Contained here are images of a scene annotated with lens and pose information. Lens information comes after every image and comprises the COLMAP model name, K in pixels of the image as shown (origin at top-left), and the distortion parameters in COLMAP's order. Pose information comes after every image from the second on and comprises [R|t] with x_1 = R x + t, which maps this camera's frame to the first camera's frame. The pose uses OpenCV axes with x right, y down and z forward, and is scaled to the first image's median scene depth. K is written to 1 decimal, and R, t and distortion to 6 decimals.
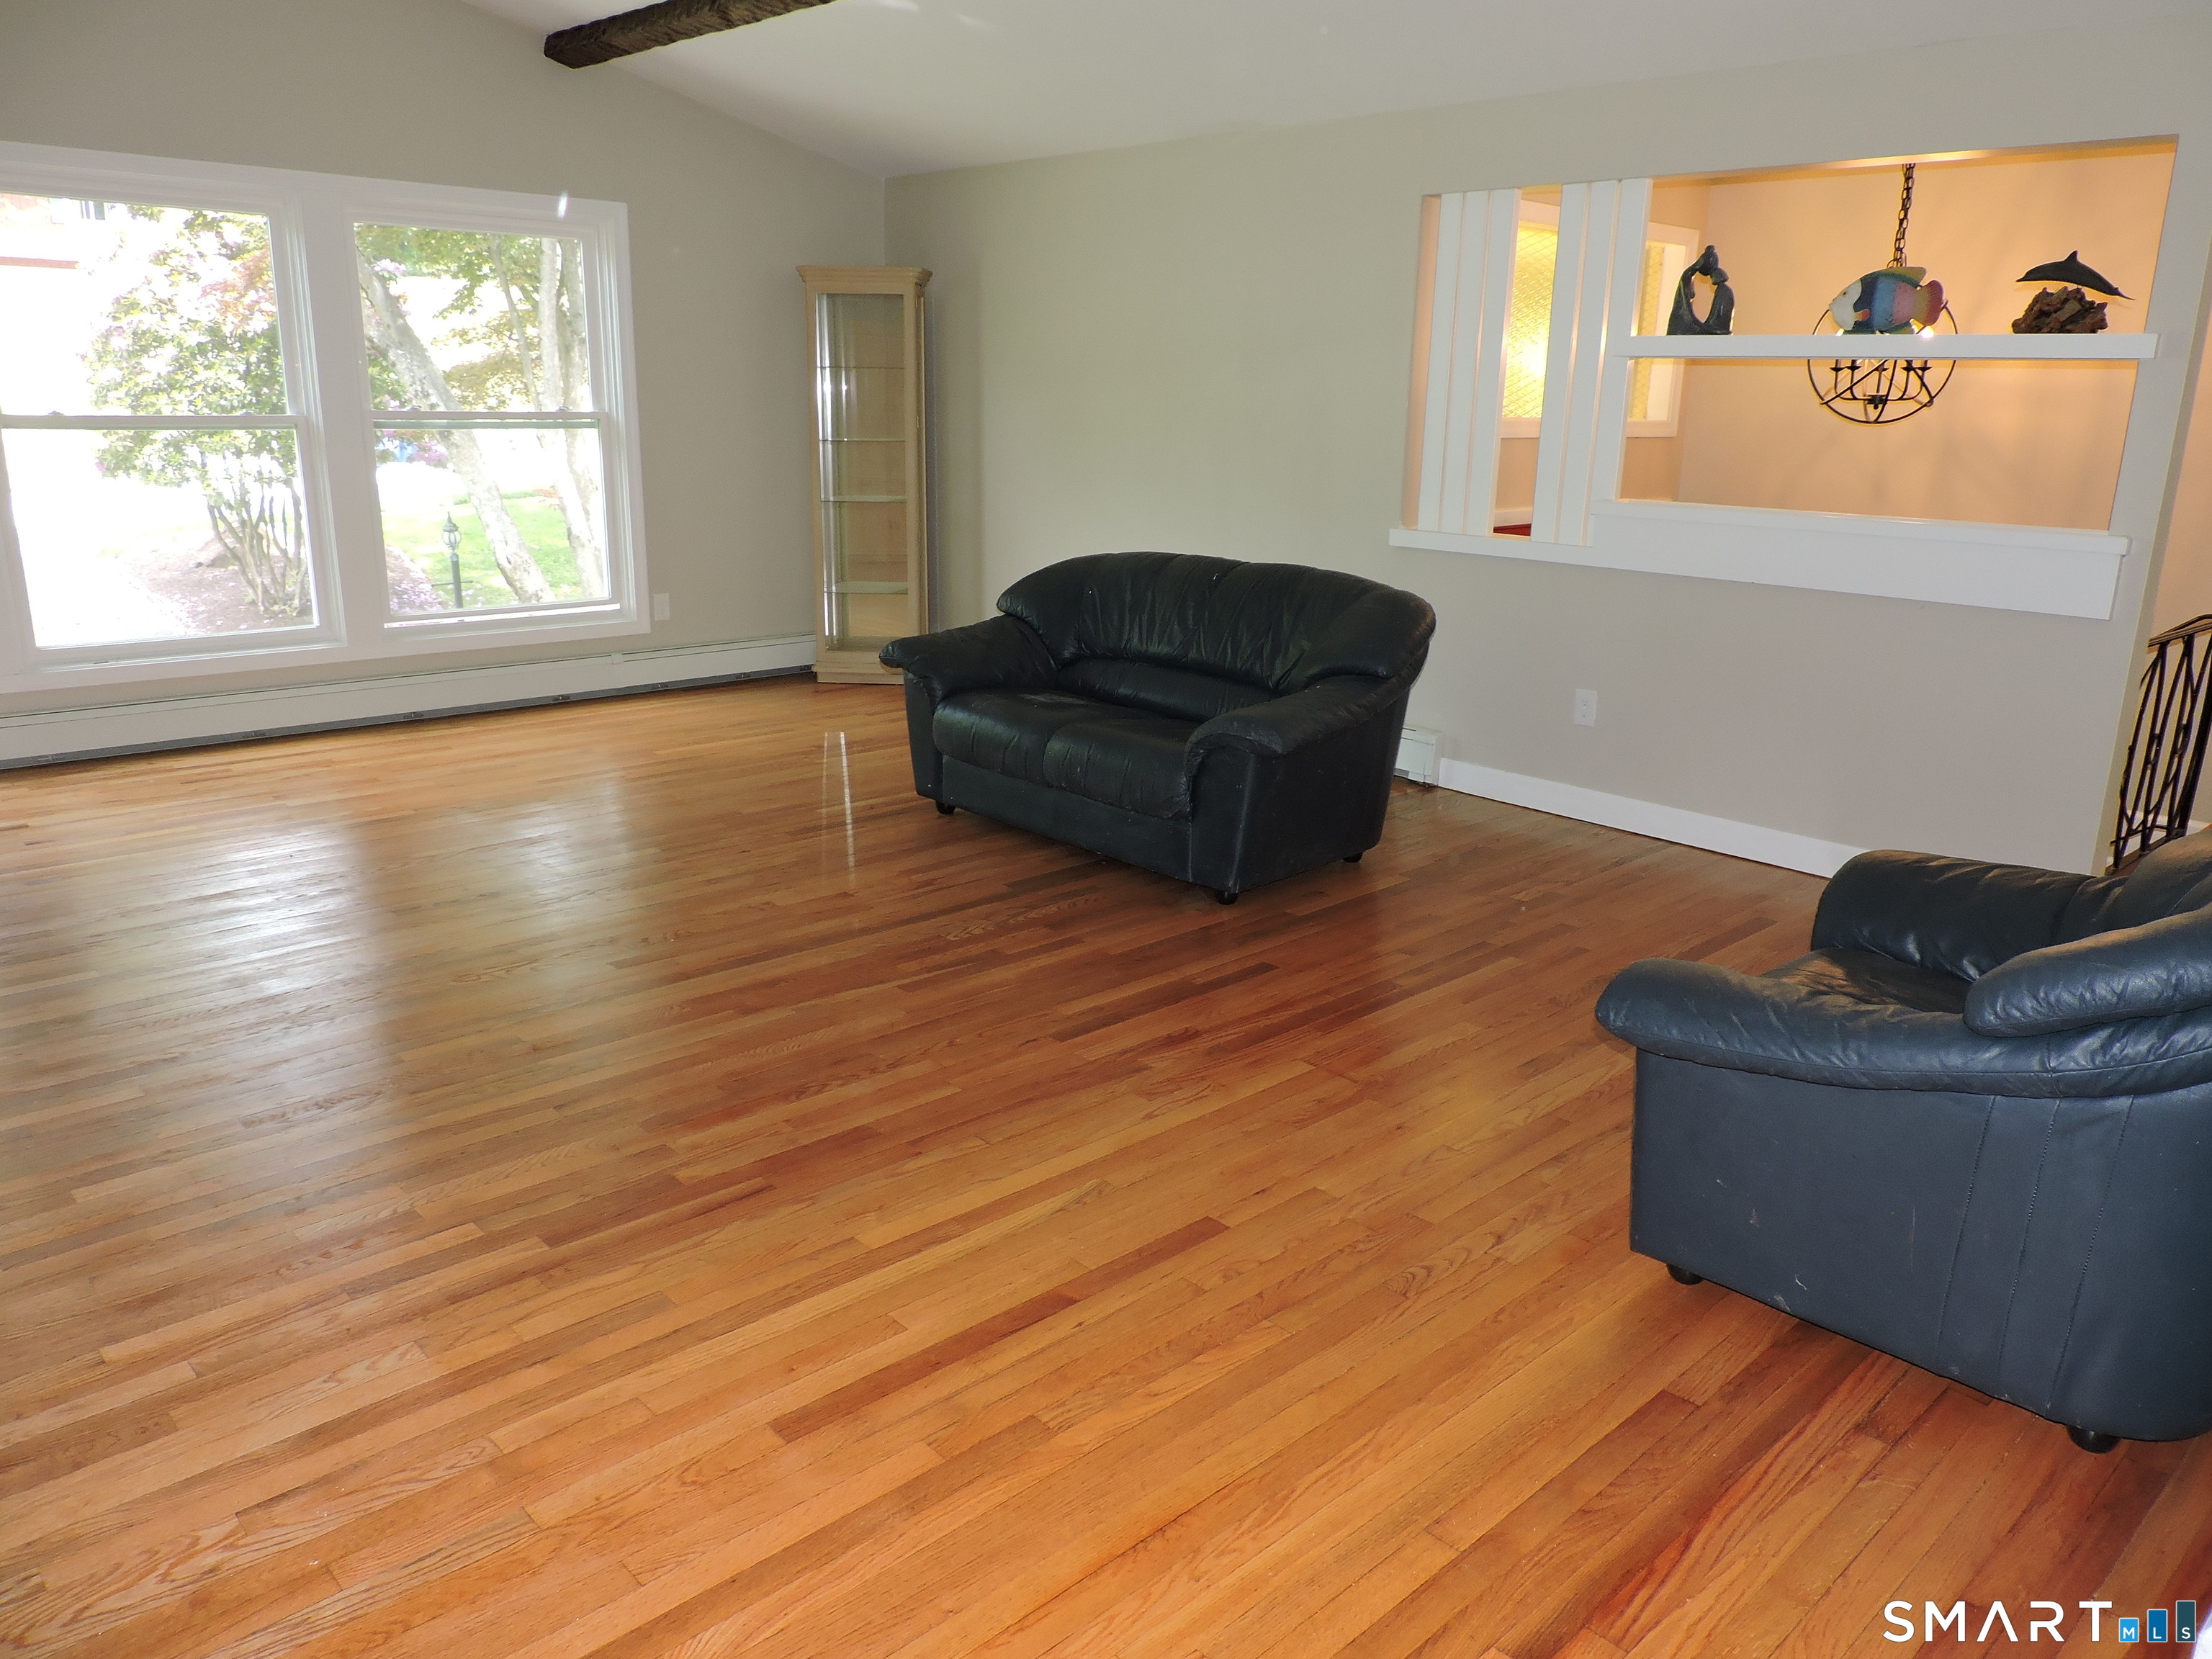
lens RADIAL K [[1583.3, 0, 1117.1], [0, 1583.3, 832.0], [0, 0, 1]] dist [-0.024457, 0.002390]
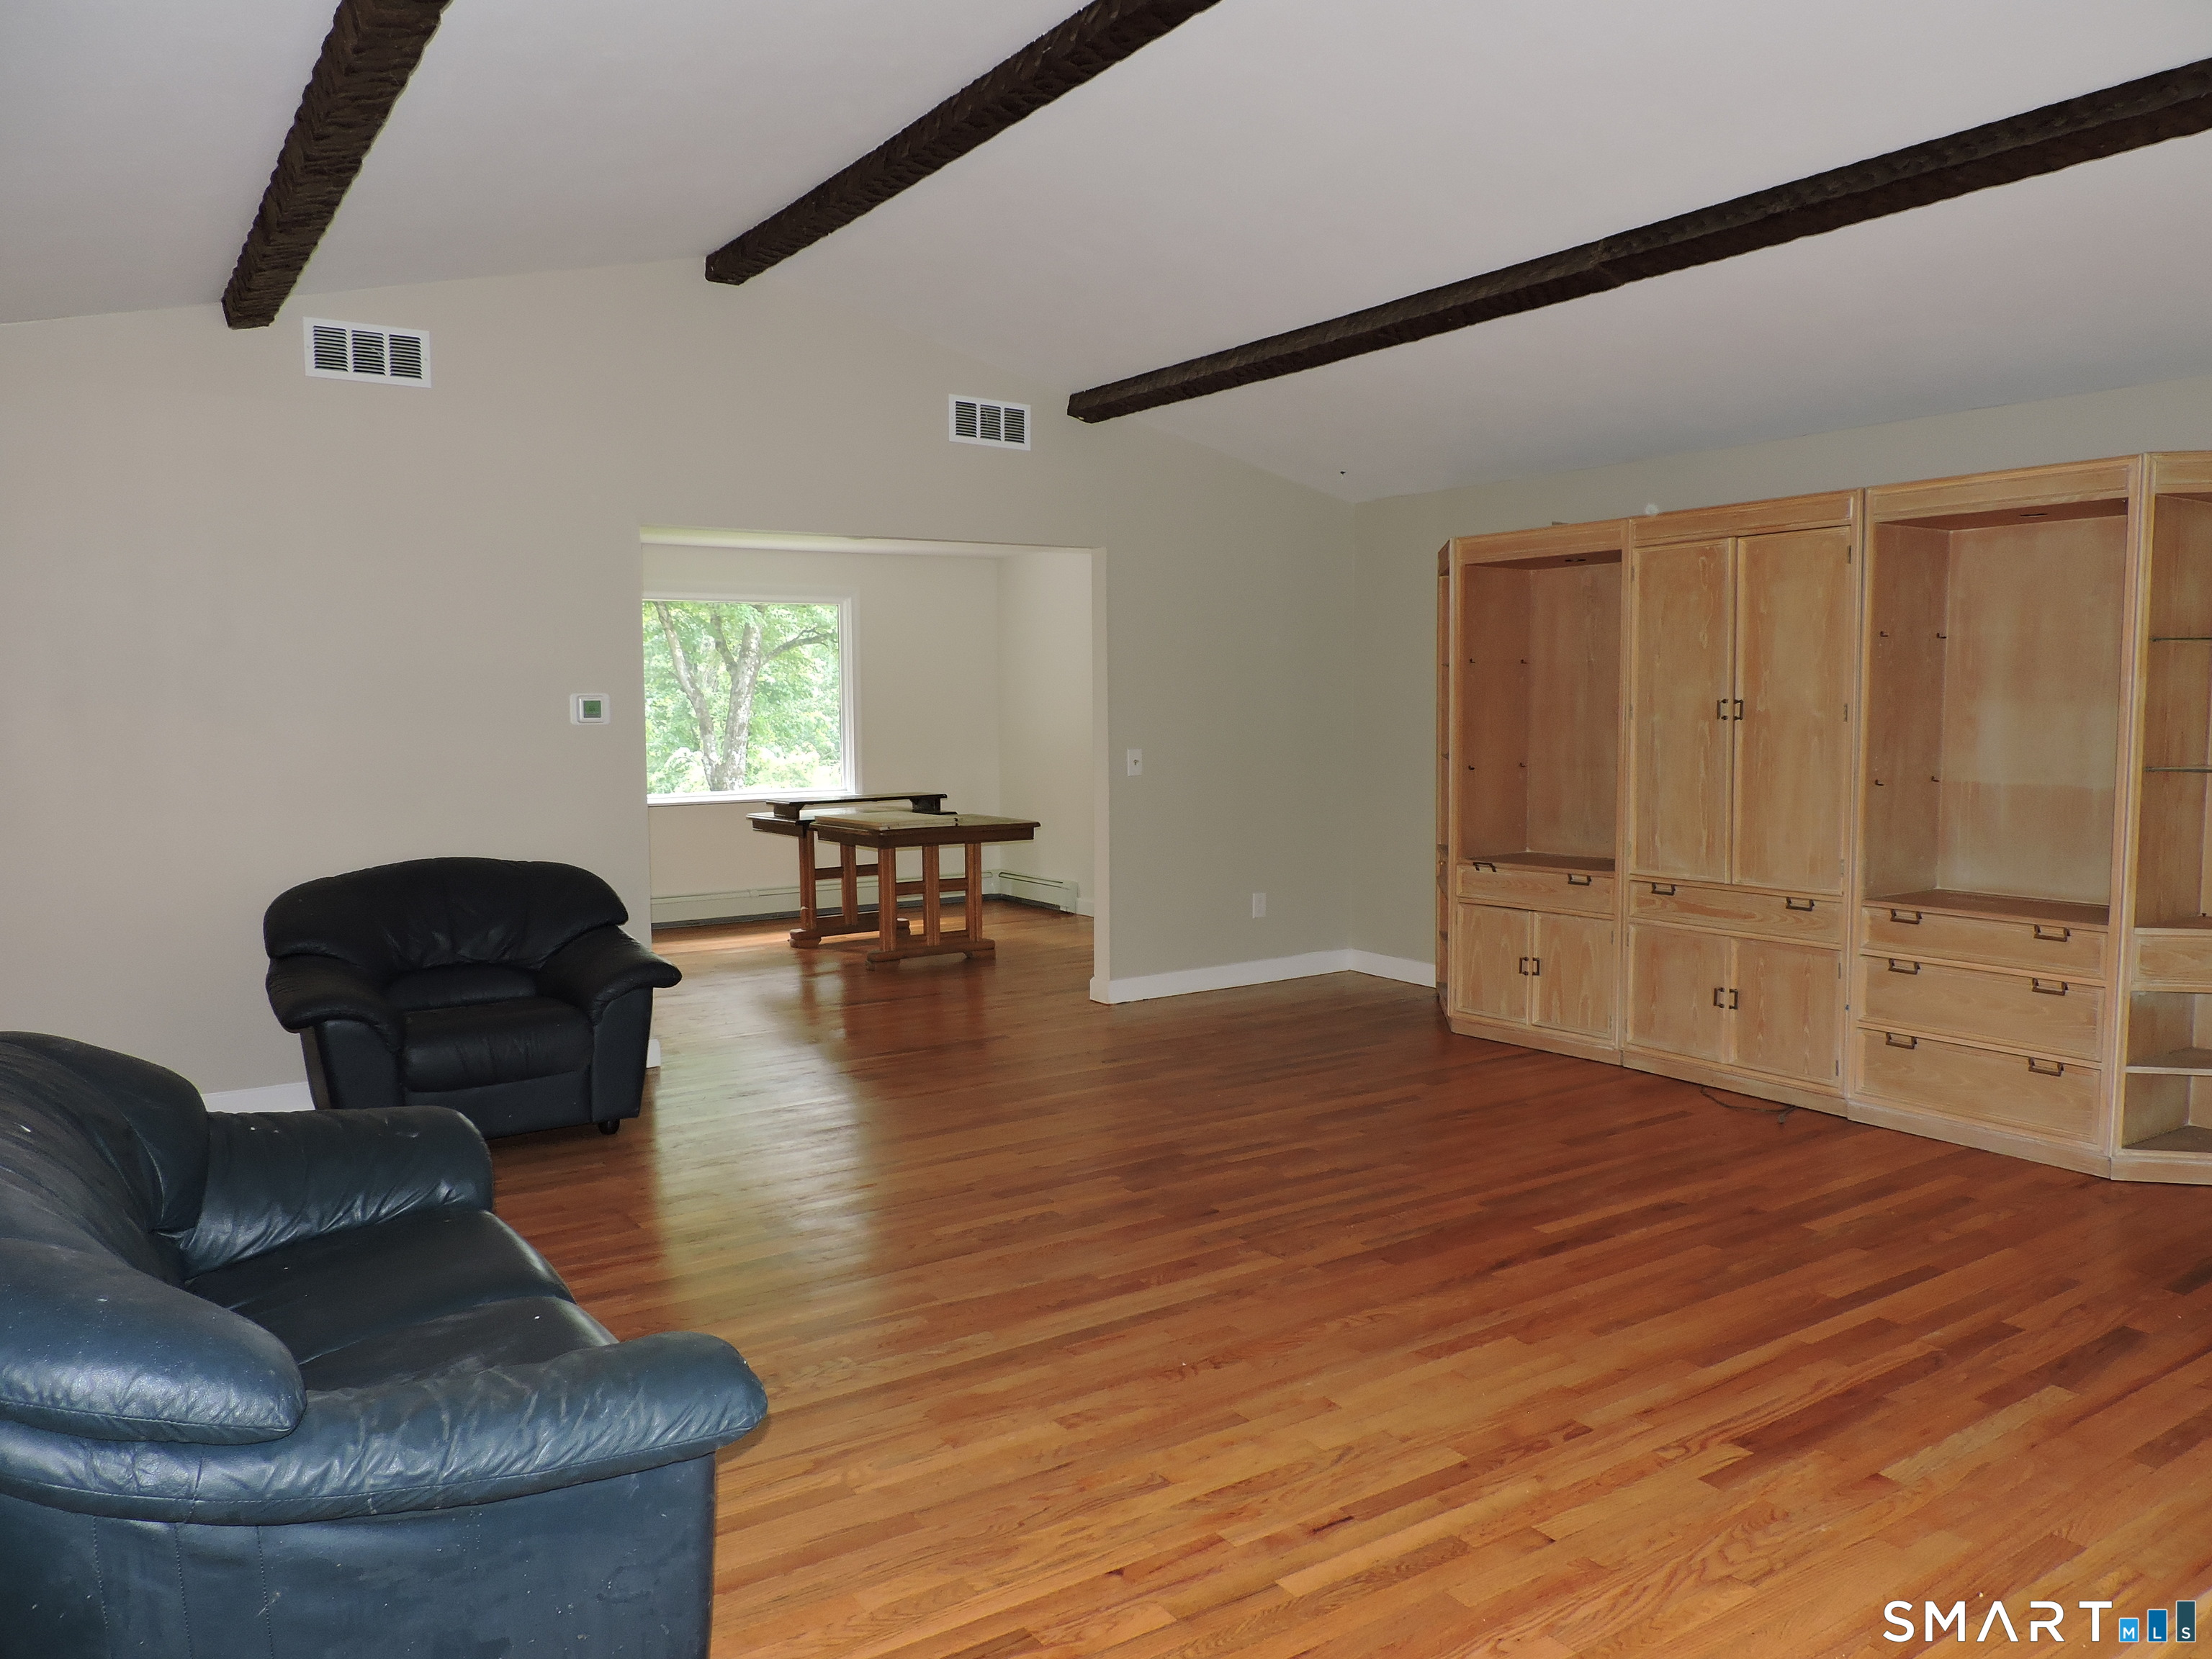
lens RADIAL K [[1583.3, 0, 1117.1], [0, 1583.3, 832.0], [0, 0, 1]] dist [-0.024457, 0.002390]
pose [[-0.984408, -0.034888, 0.172407, -0.316778], [0.028031, 0.936495, 0.349560, -0.395171], [-0.173654, 0.348942, -0.920915, 1.384760]]
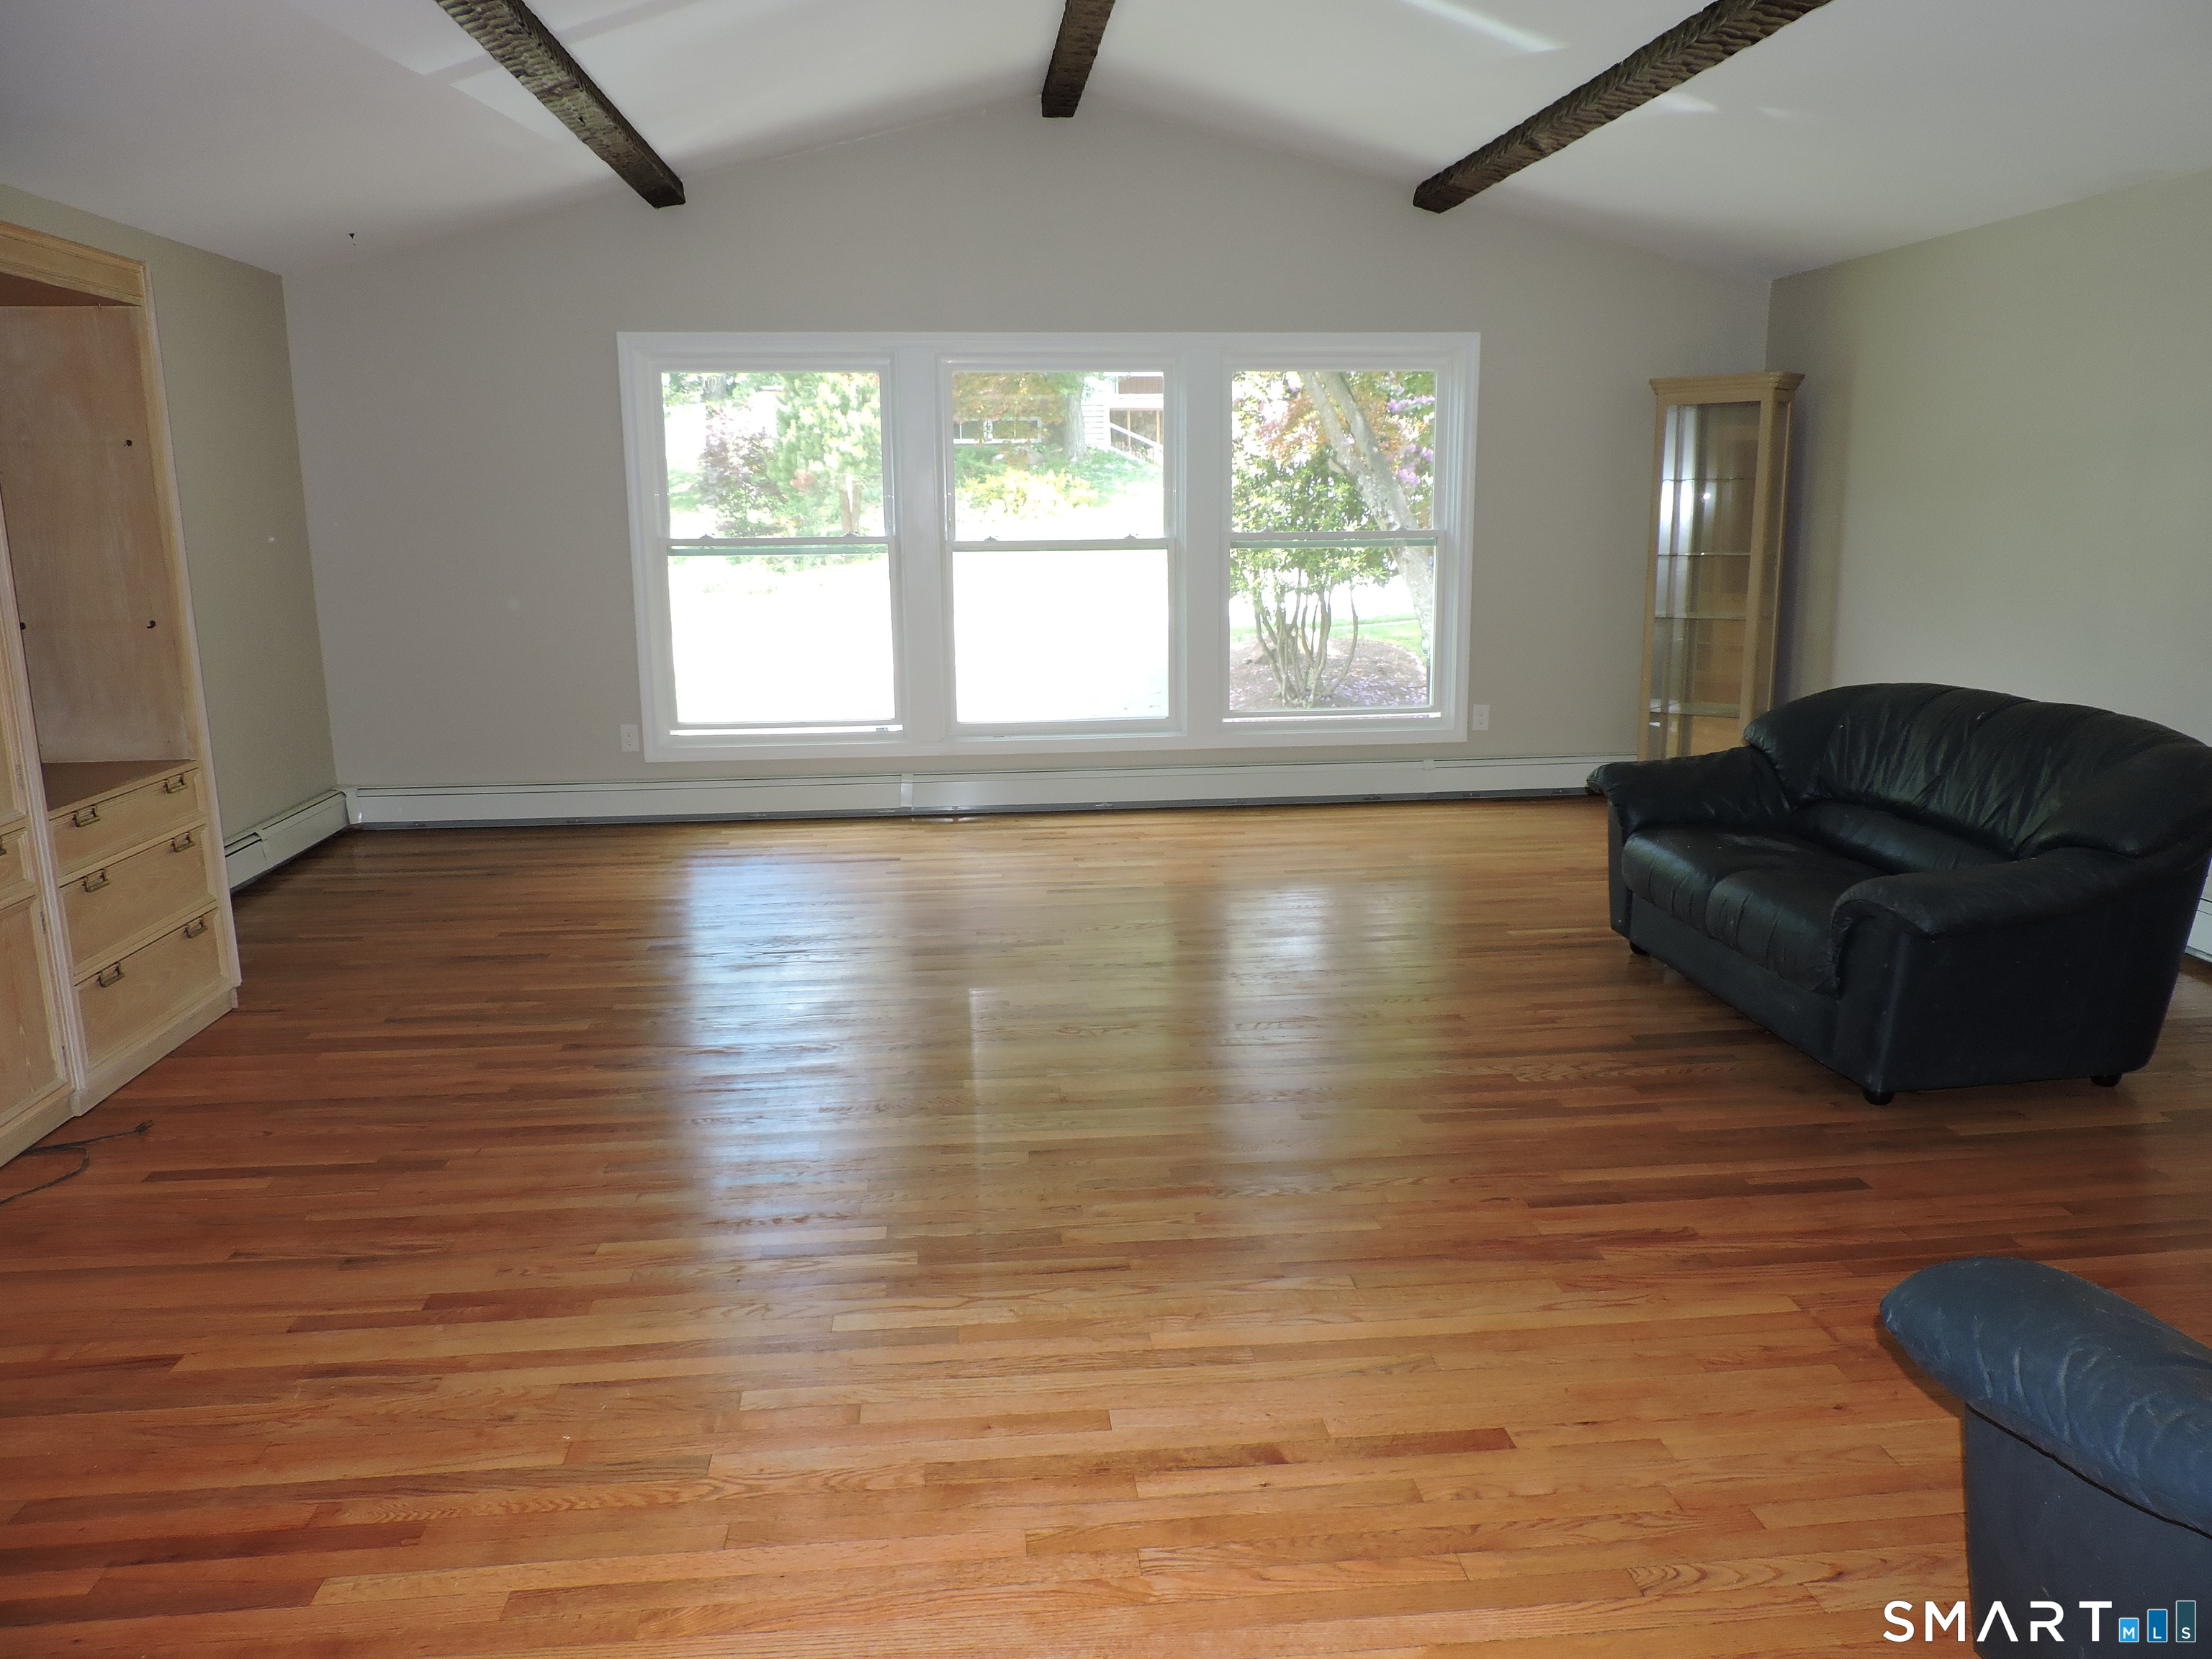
lens RADIAL K [[1583.3, 0, 1117.1], [0, 1583.3, 832.0], [0, 0, 1]] dist [-0.024457, 0.002390]
pose [[0.785486, 0.094656, -0.611598, 0.227929], [-0.136184, 0.990448, -0.021614, -0.021846], [0.603710, 0.100267, 0.790873, 0.081733]]
